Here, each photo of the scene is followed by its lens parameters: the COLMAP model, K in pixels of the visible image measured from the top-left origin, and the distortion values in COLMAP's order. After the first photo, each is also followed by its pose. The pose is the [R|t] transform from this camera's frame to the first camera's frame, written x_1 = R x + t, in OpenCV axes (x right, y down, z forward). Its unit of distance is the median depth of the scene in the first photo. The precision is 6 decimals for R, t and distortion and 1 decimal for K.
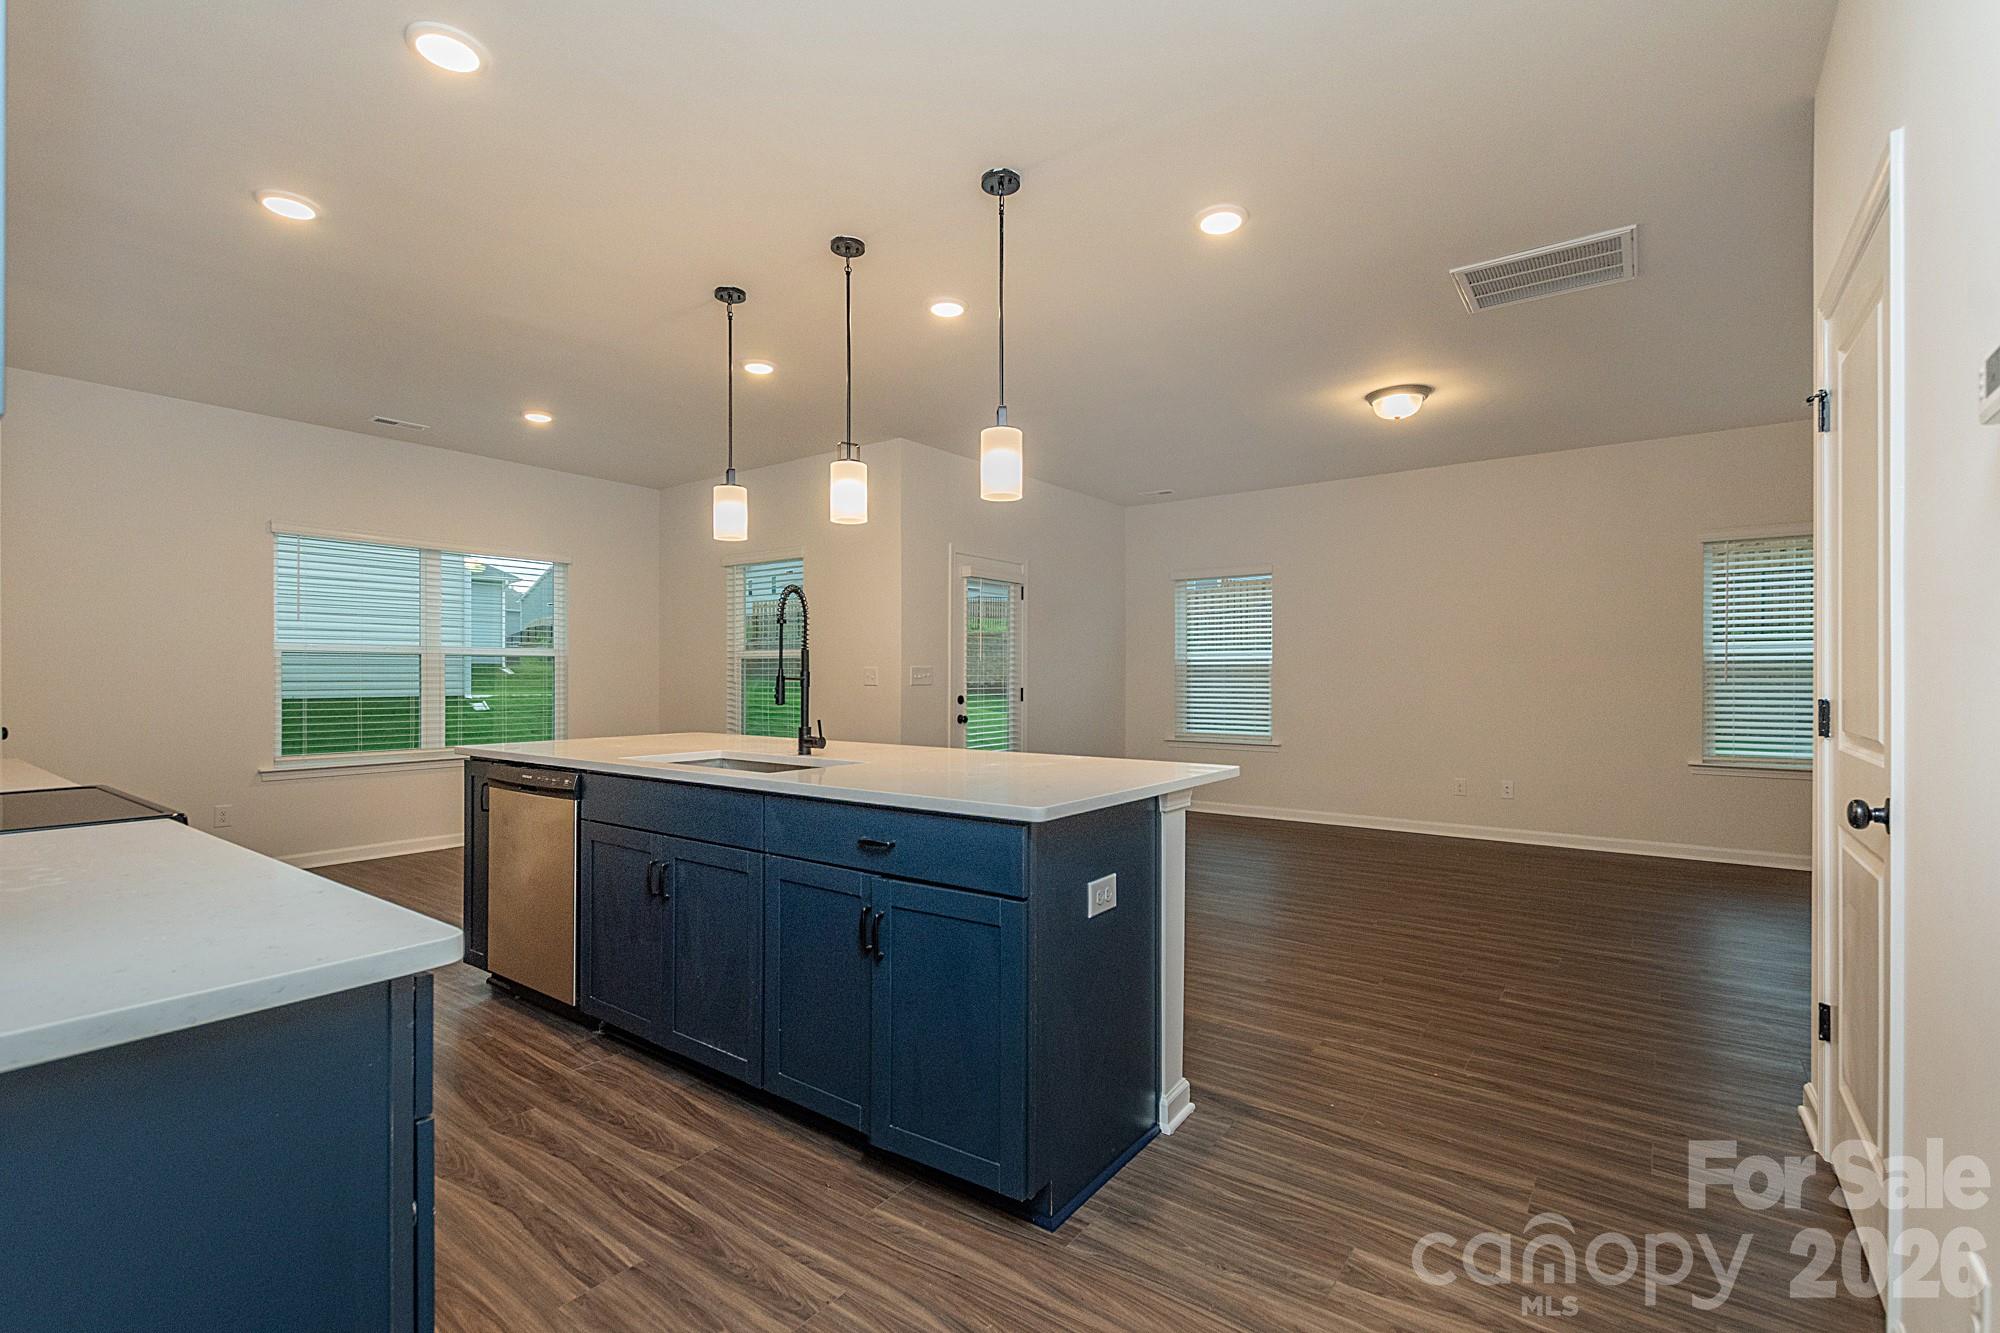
lens RADIAL K [[895.9, 0, 992.4], [0, 895.9, 667.3], [0, 0, 1]] dist [0.003682, 0.000474]
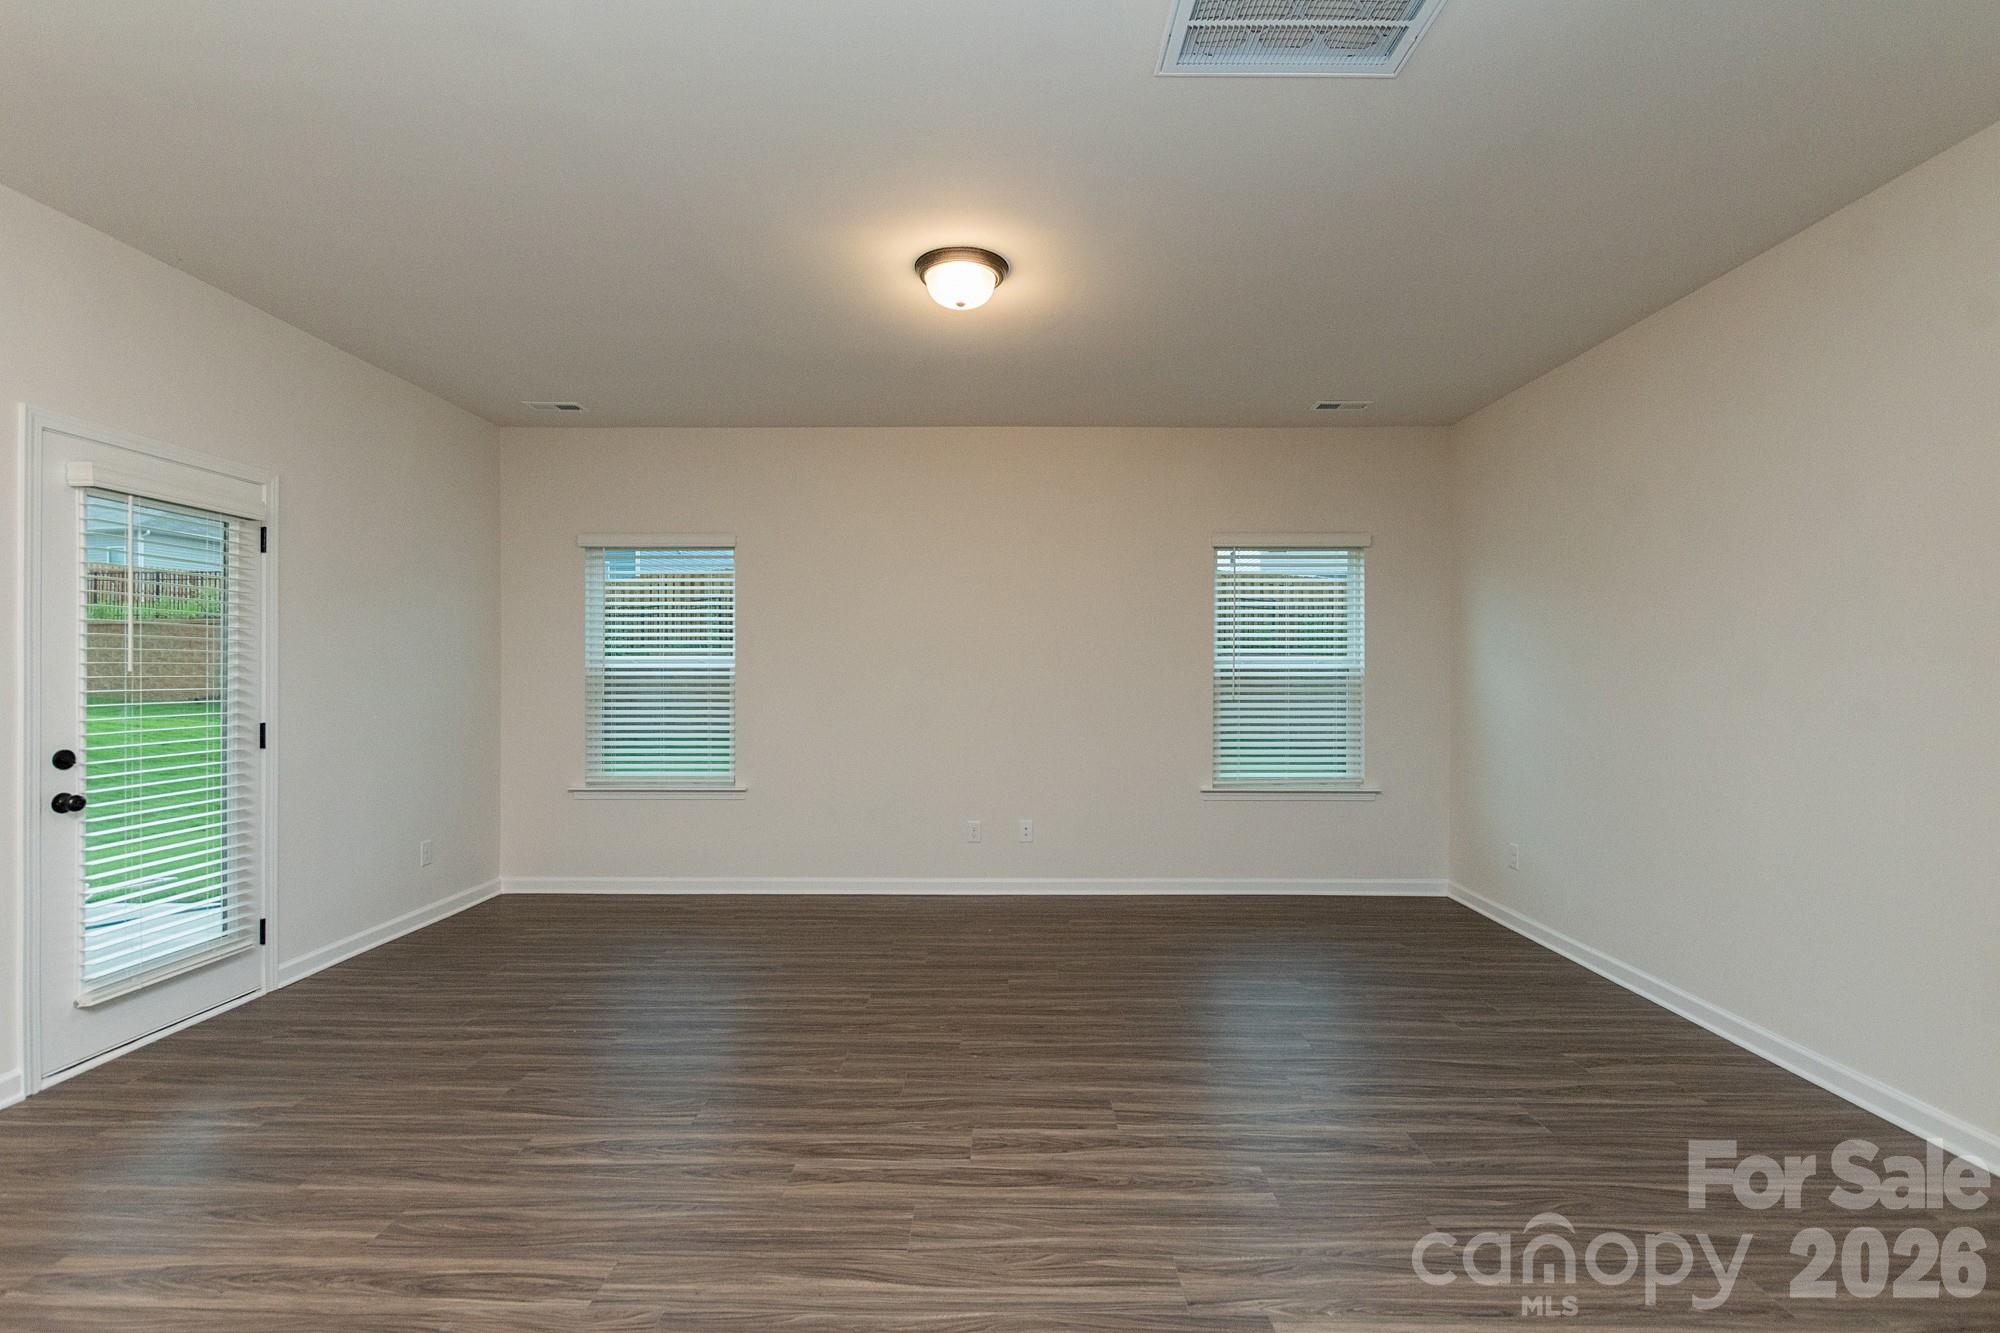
lens RADIAL K [[895.9, 0, 1017.4], [0, 895.9, 672.8], [0, 0, 1]] dist [0.003682, 0.000474]
pose [[0.795677, 0.002527, 0.605715, 0.071545], [-0.005100, 0.999984, 0.002527, -0.010767], [-0.605699, -0.005100, 0.795677, 0.354914]]
